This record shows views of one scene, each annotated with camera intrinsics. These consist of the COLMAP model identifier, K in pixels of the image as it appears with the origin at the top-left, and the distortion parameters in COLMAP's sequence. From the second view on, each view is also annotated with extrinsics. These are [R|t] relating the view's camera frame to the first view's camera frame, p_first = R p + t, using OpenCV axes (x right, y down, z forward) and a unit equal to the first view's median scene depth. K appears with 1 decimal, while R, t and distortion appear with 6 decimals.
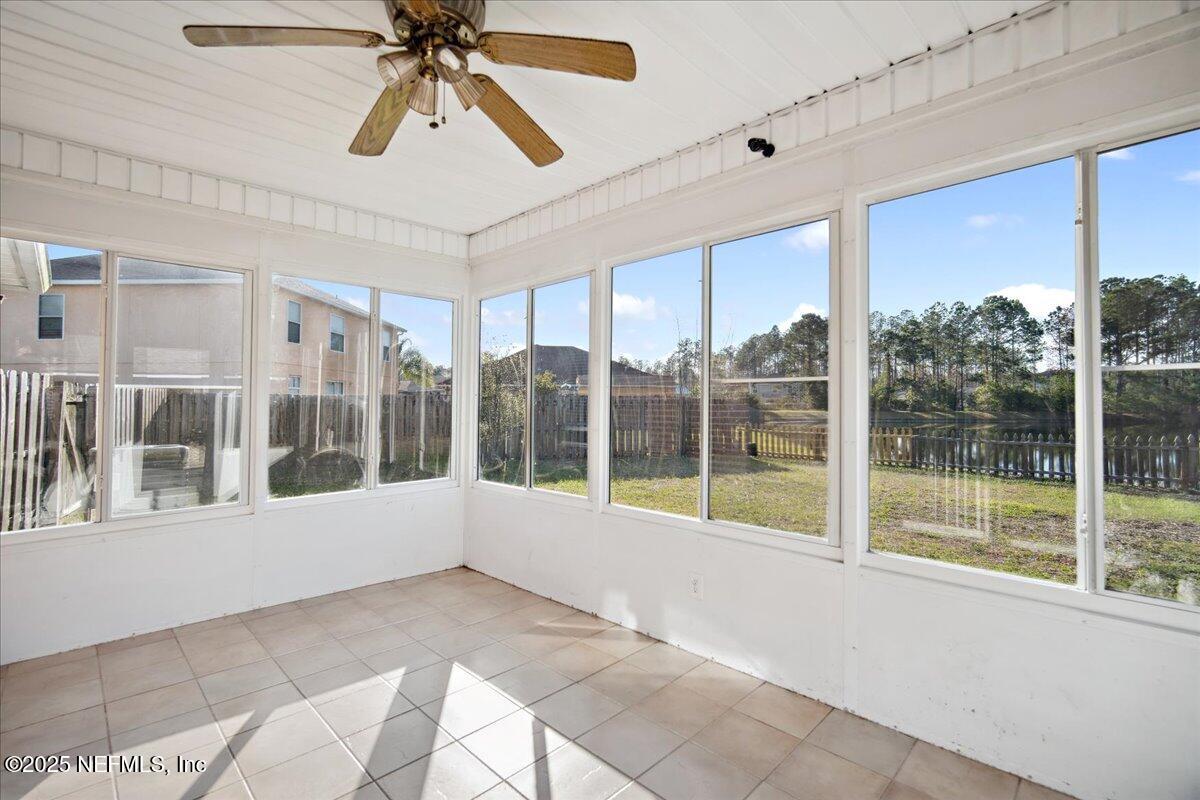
lens RADIAL K [[542.4, 0, 600.0], [0, 542.4, 400.0], [0, 0, 1]] dist [0.001706, 0.000281]
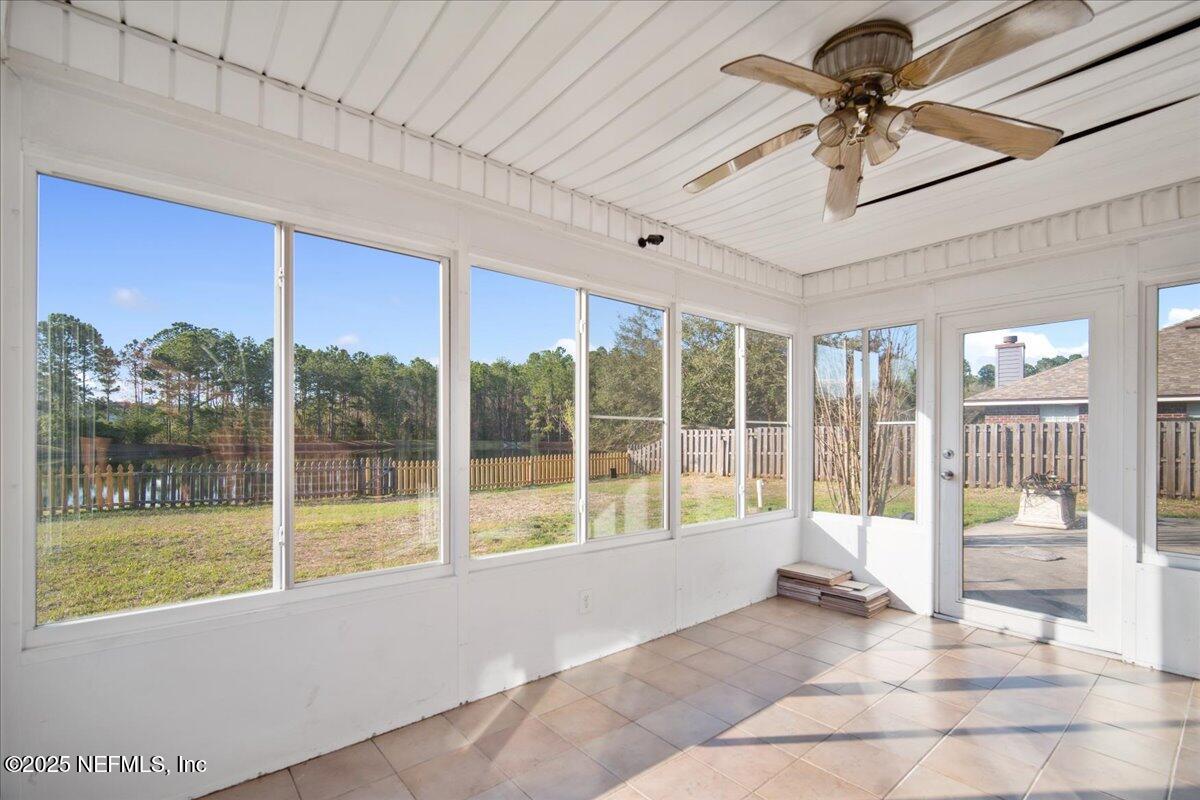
lens RADIAL K [[530.6, 0, 601.4], [0, 530.6, 441.9], [0, 0, 1]] dist [-0.019931, -0.000019]
pose [[0.097511, -0.007080, 0.995209, -0.128974], [-0.011055, 0.999905, 0.008197, 0.001834], [-0.995173, -0.011802, 0.097423, 0.127640]]
